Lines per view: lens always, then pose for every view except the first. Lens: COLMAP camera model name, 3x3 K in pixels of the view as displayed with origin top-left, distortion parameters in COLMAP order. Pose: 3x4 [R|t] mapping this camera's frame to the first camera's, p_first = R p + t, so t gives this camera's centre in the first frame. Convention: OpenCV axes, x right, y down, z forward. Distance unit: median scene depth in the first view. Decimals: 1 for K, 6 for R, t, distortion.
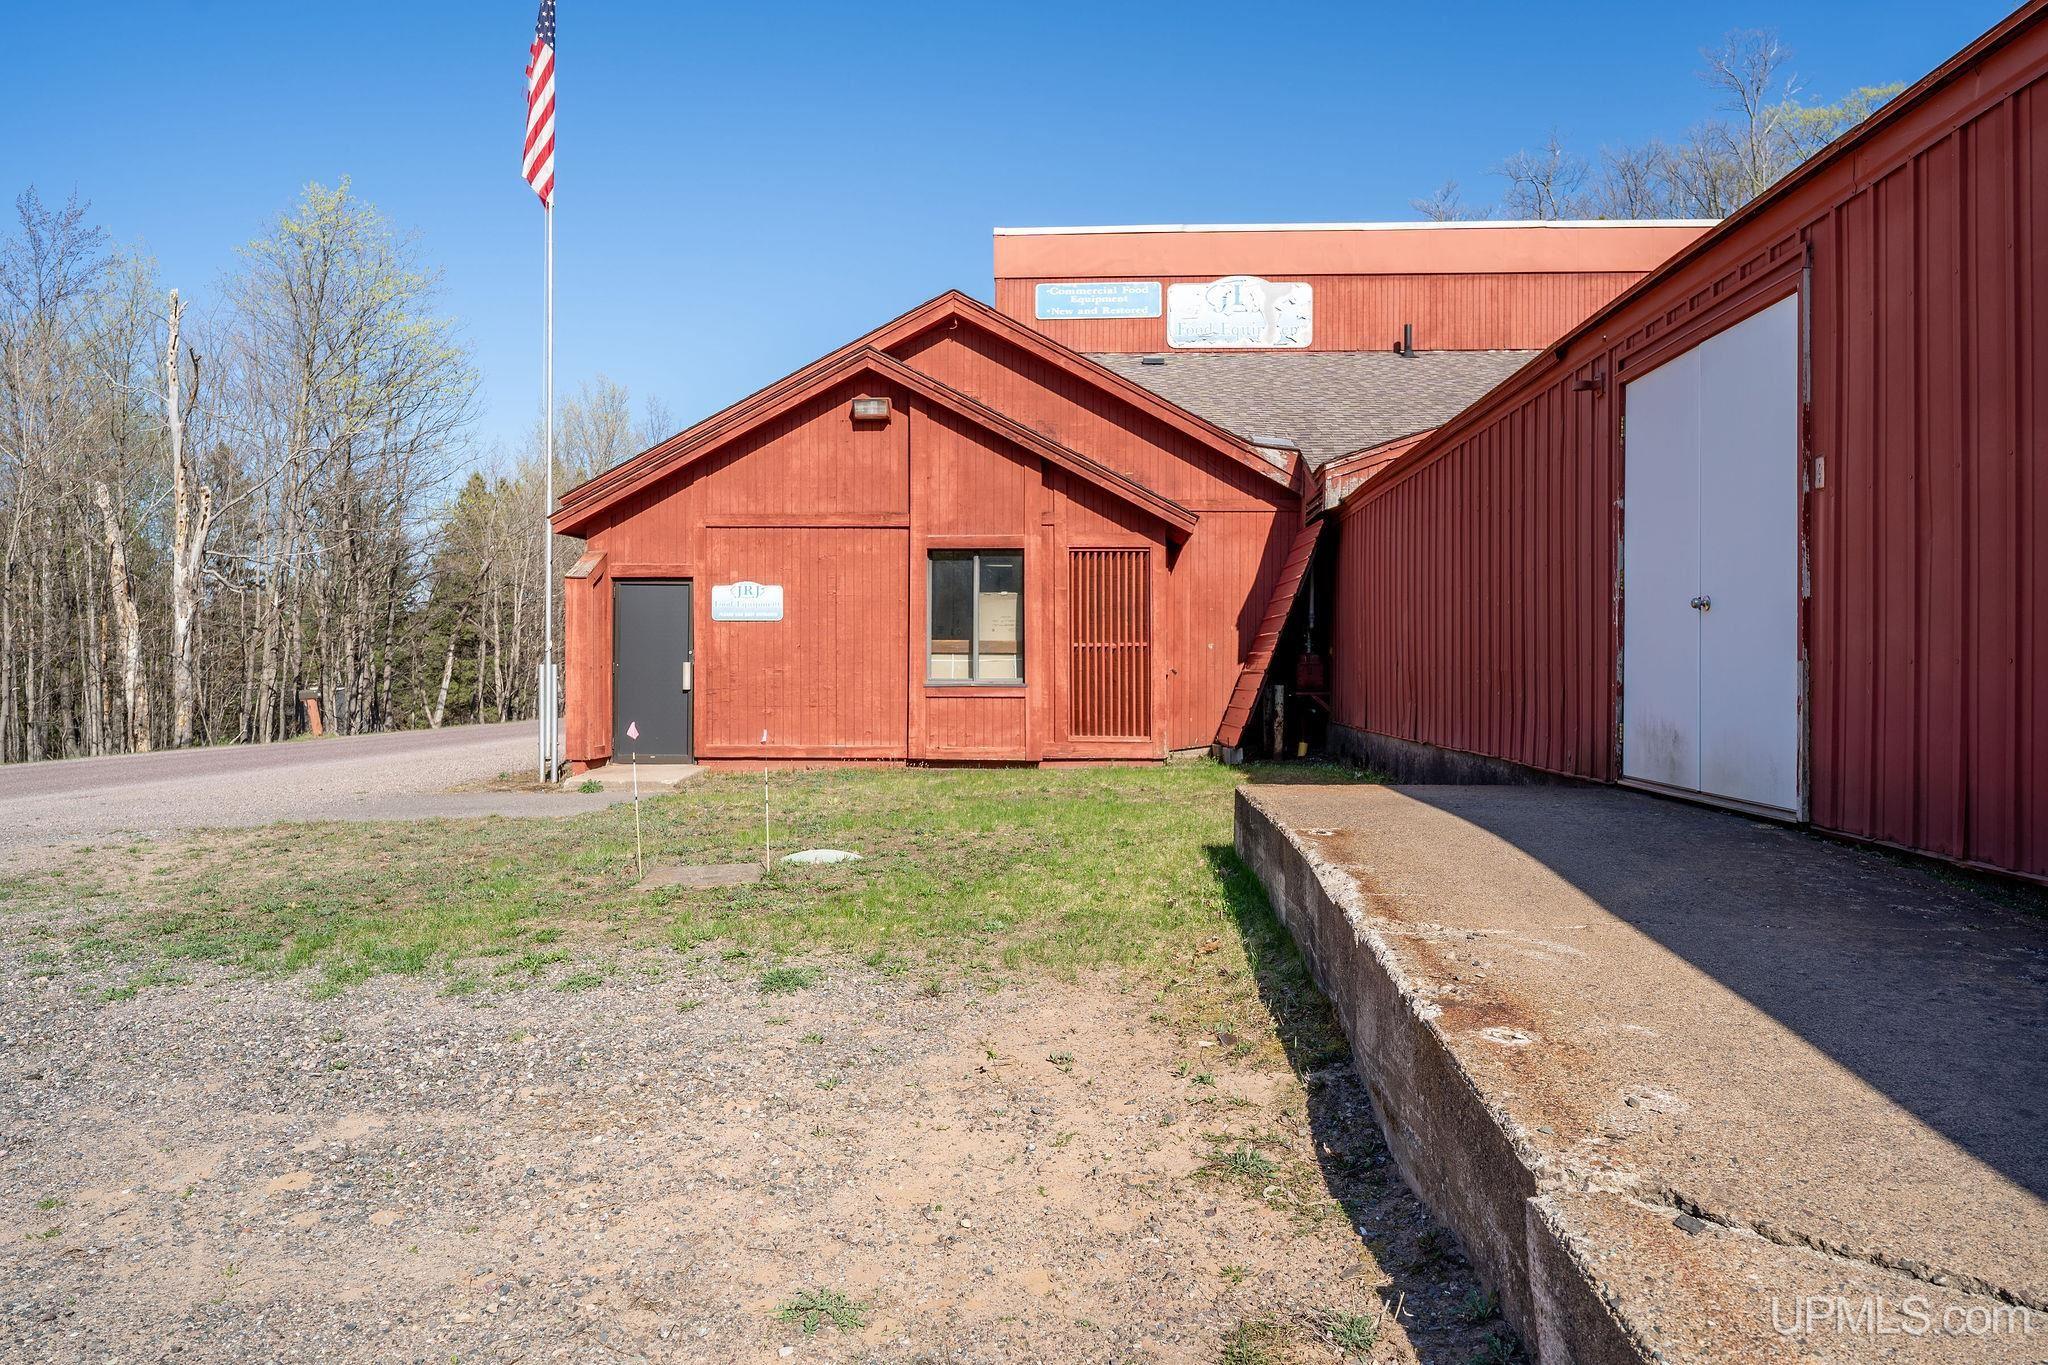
lens RADIAL K [[1388.2, 0, 1024.0], [0, 1388.2, 682.5], [0, 0, 1]] dist [-0.009067, -0.002330]
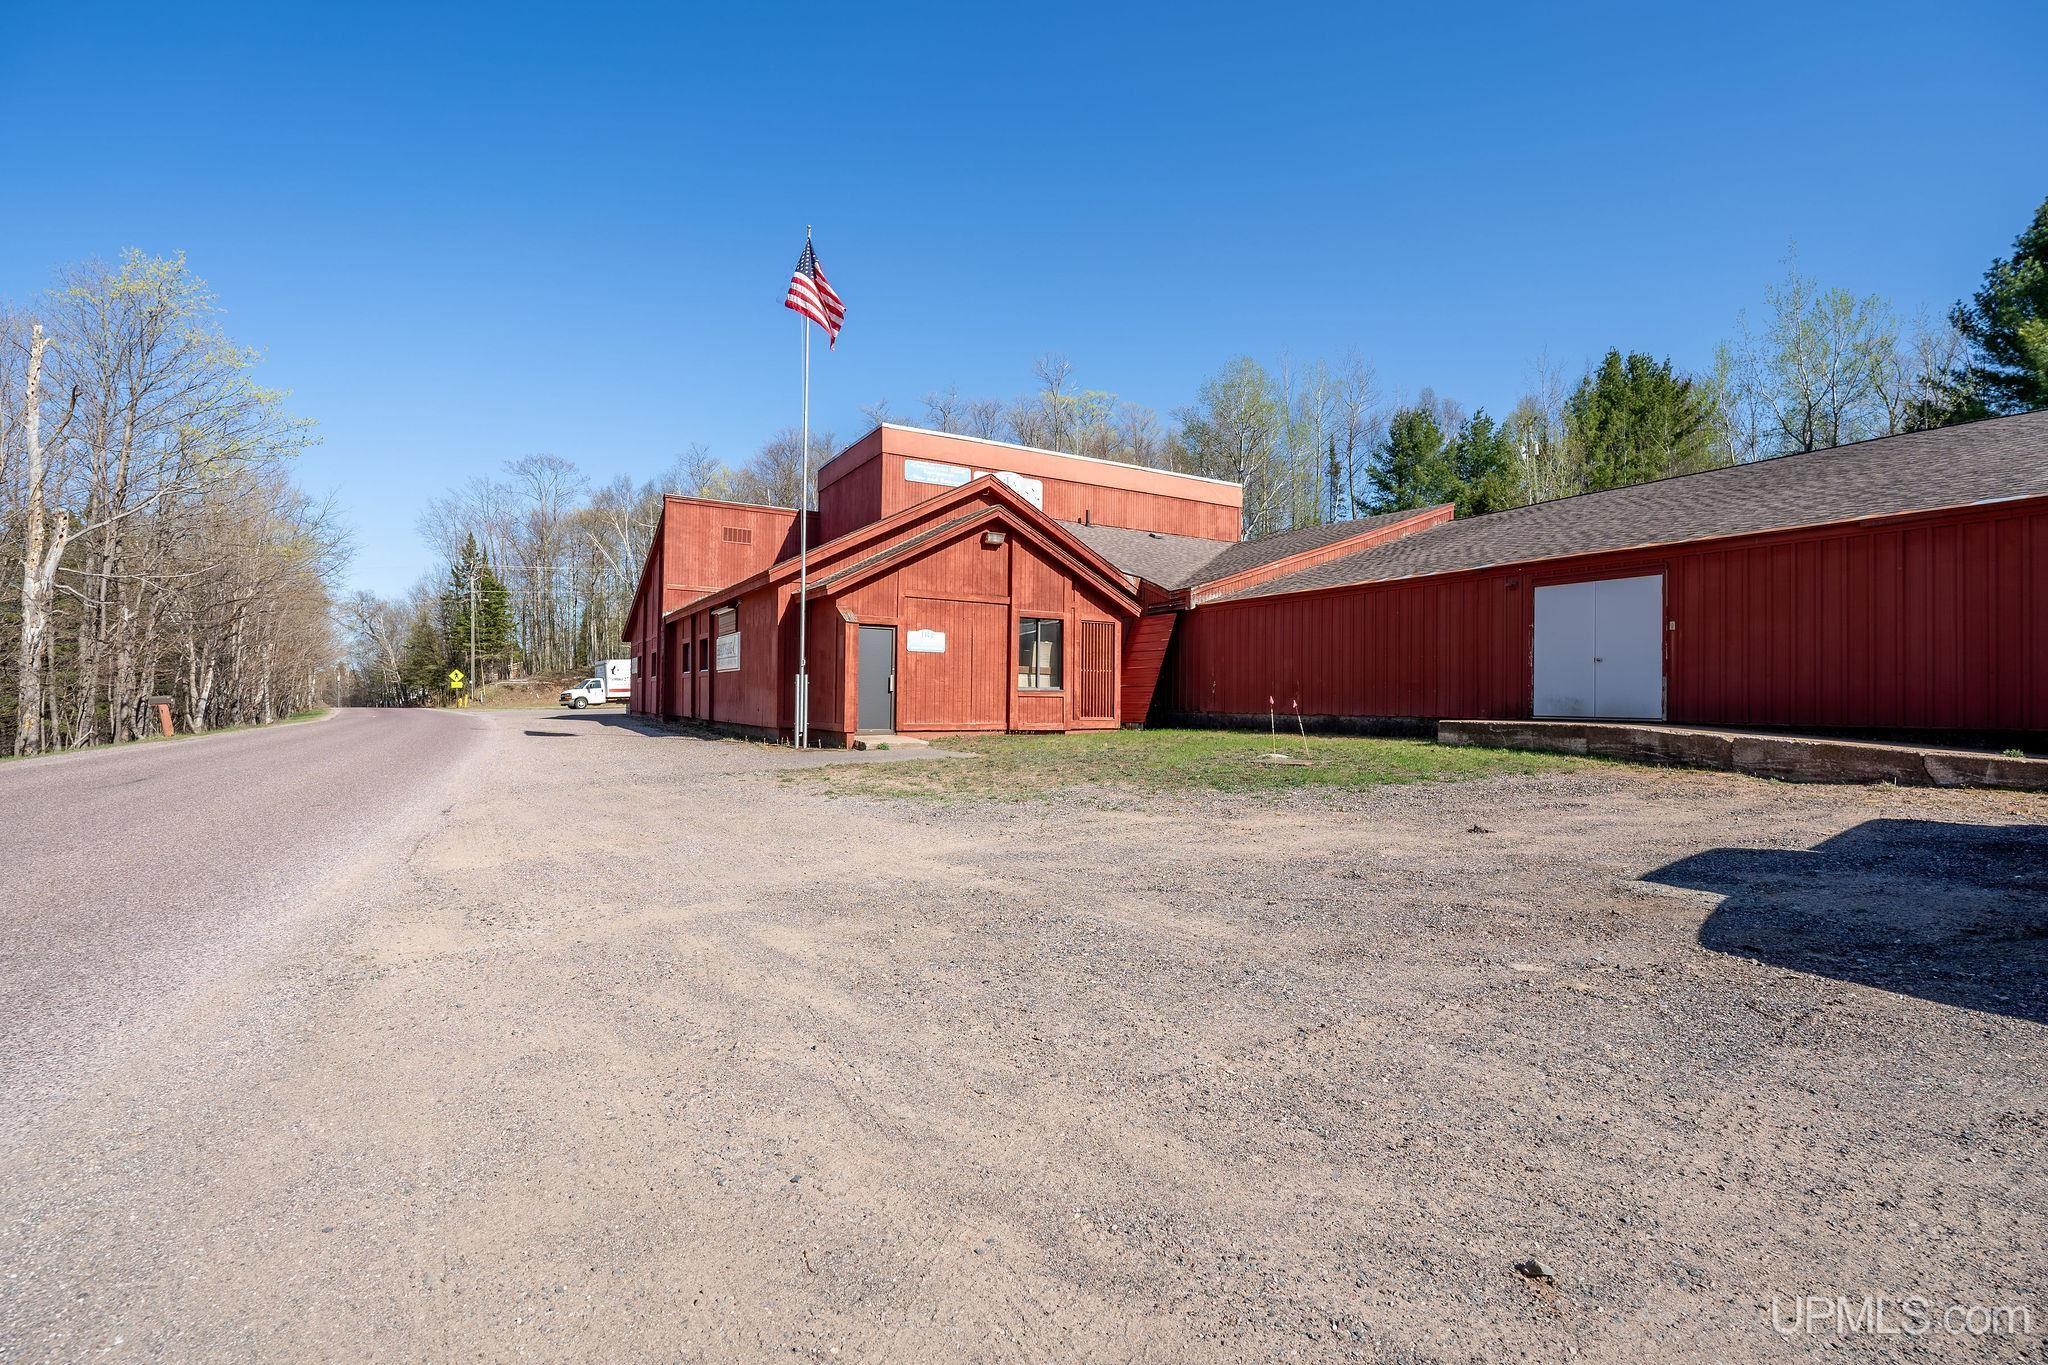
lens RADIAL K [[917.9, 0, 1024.0], [0, 917.9, 682.5], [0, 0, 1]] dist [-0.002331, 0.000113]
pose [[0.842638, 0.017736, 0.538189, -0.717653], [-0.004334, 0.999648, -0.026159, 0.023058], [-0.538463, 0.019710, 0.842418, -0.033473]]
